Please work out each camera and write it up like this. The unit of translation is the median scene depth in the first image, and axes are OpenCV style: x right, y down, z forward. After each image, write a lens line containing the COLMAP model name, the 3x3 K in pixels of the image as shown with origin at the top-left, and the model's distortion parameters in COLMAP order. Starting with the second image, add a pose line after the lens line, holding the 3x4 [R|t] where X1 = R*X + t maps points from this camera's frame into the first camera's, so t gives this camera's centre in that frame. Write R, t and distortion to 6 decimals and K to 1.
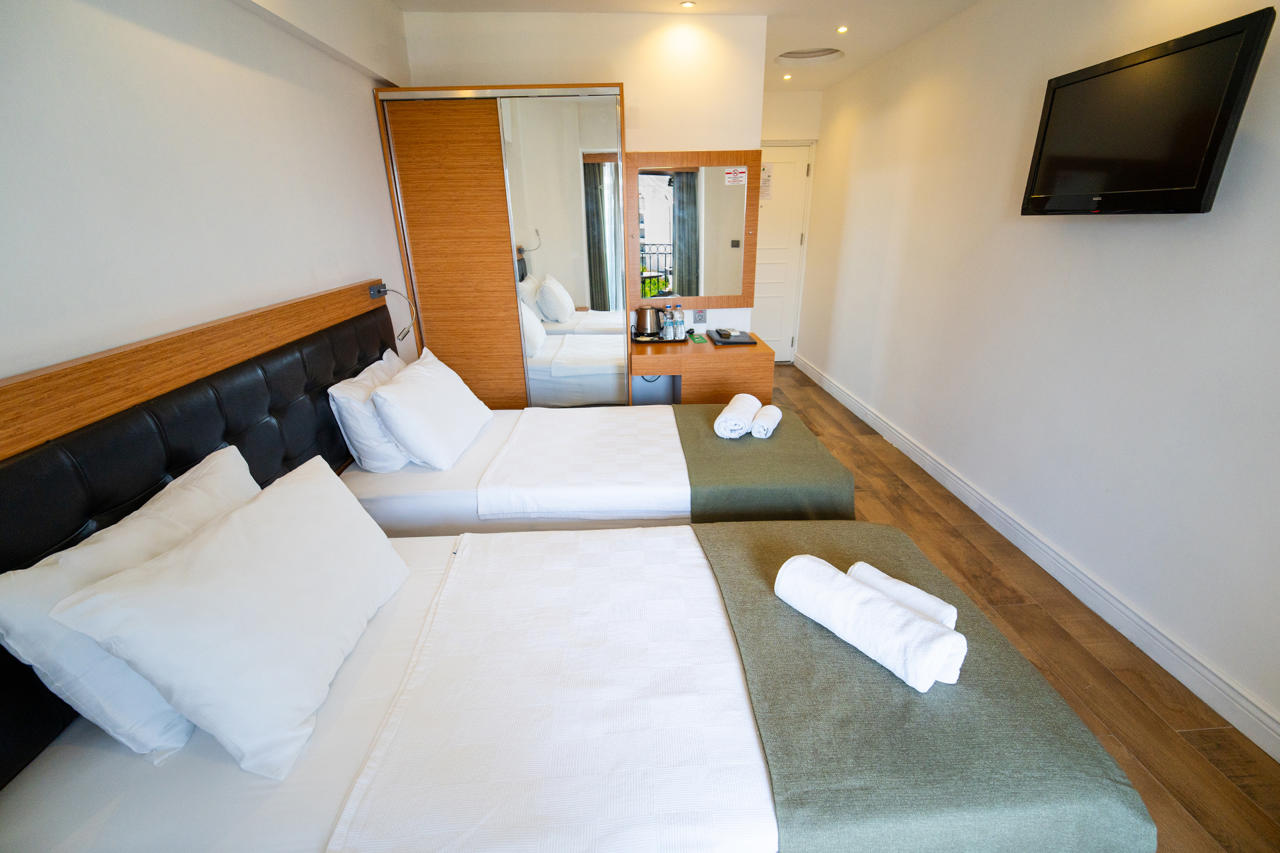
lens RADIAL K [[536.3, 0, 640.0], [0, 536.3, 426.5], [0, 0, 1]] dist [-0.008651, -0.000126]
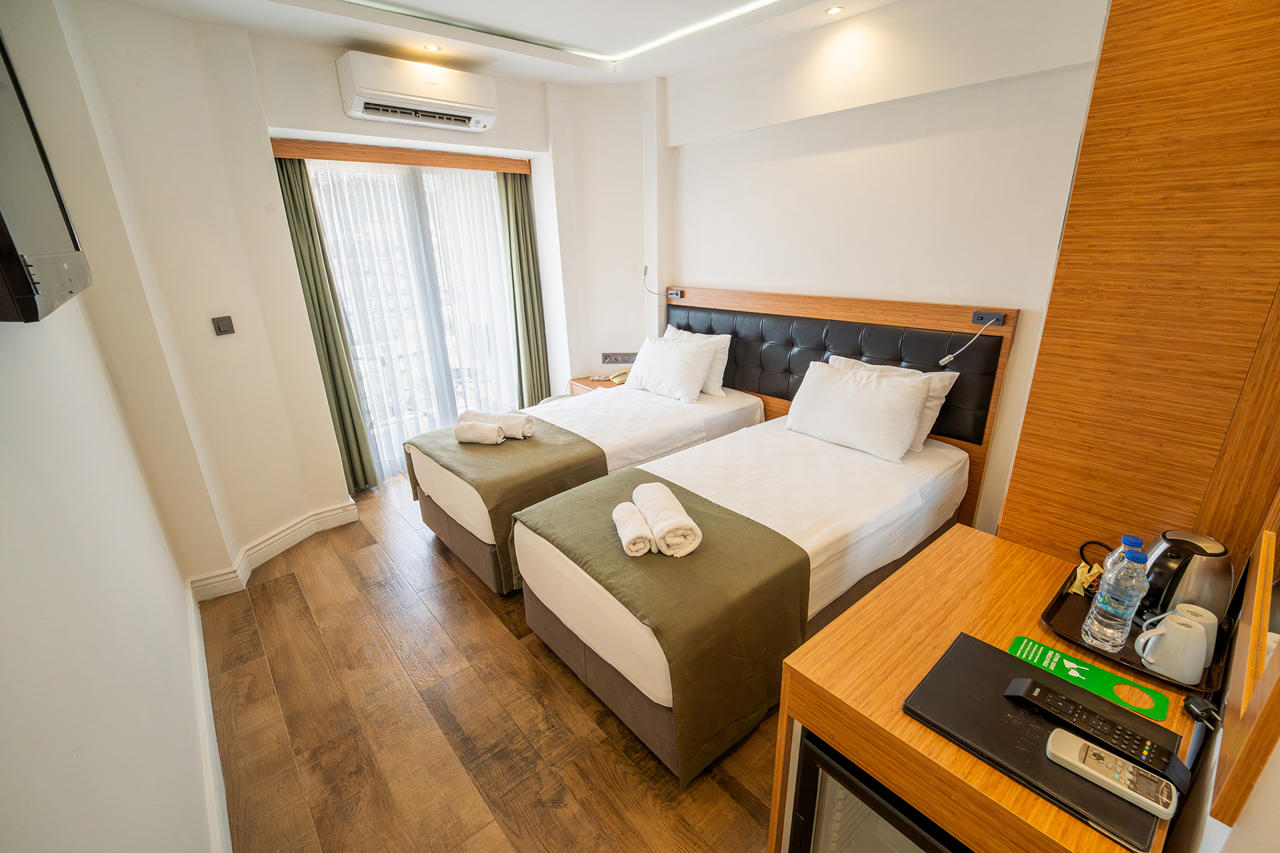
lens RADIAL K [[536.3, 0, 640.0], [0, 536.3, 426.5], [0, 0, 1]] dist [-0.008651, -0.000126]
pose [[-0.776403, 0.241023, -0.582328, 0.655304], [-0.196944, 0.784925, 0.587457, -0.594168], [0.598674, 0.570789, -0.561950, 1.400307]]
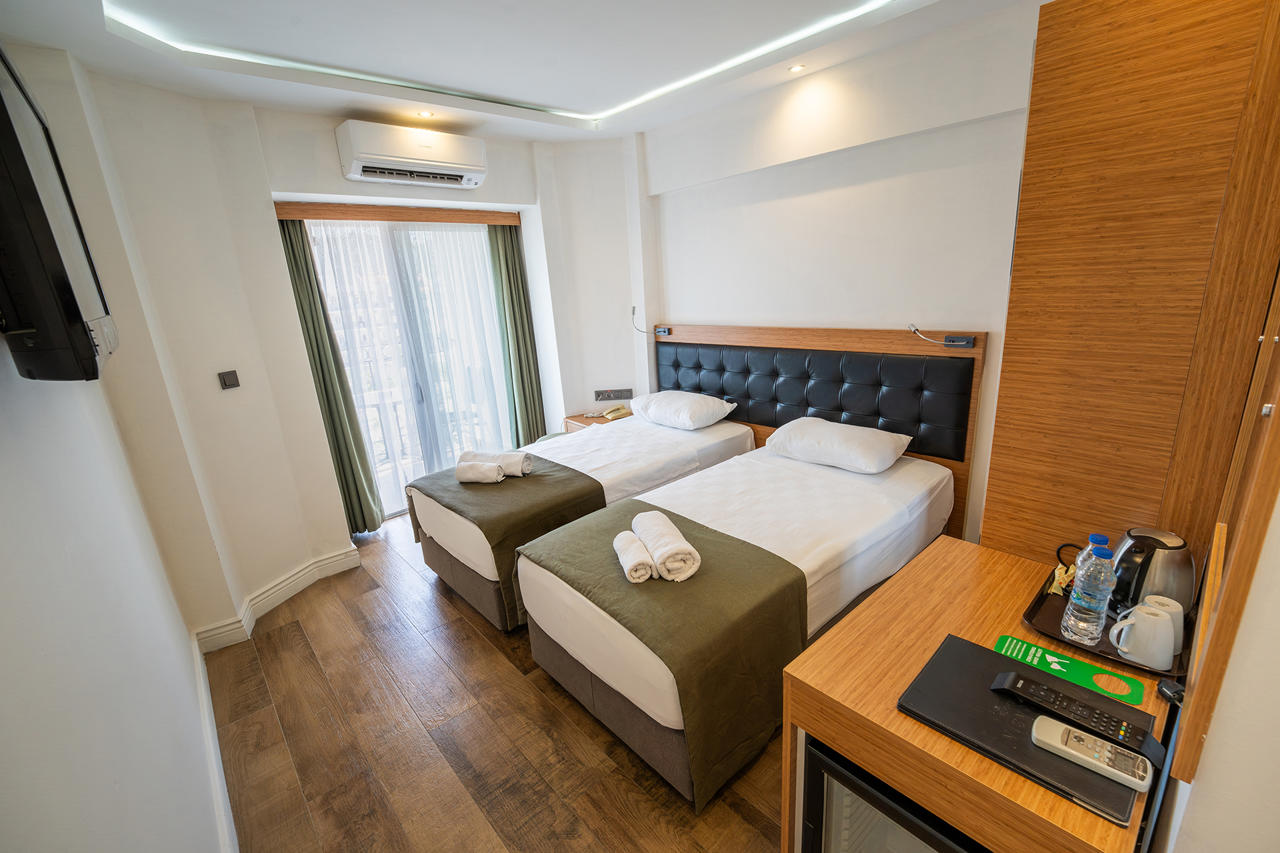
lens RADIAL K [[536.3, 0, 640.0], [0, 536.3, 426.5], [0, 0, 1]] dist [-0.008651, -0.000126]
pose [[-0.757376, 0.234791, -0.609307, 0.684734], [-0.167934, 0.831693, 0.529230, -0.609354], [0.631015, 0.503150, -0.590475, 1.425850]]
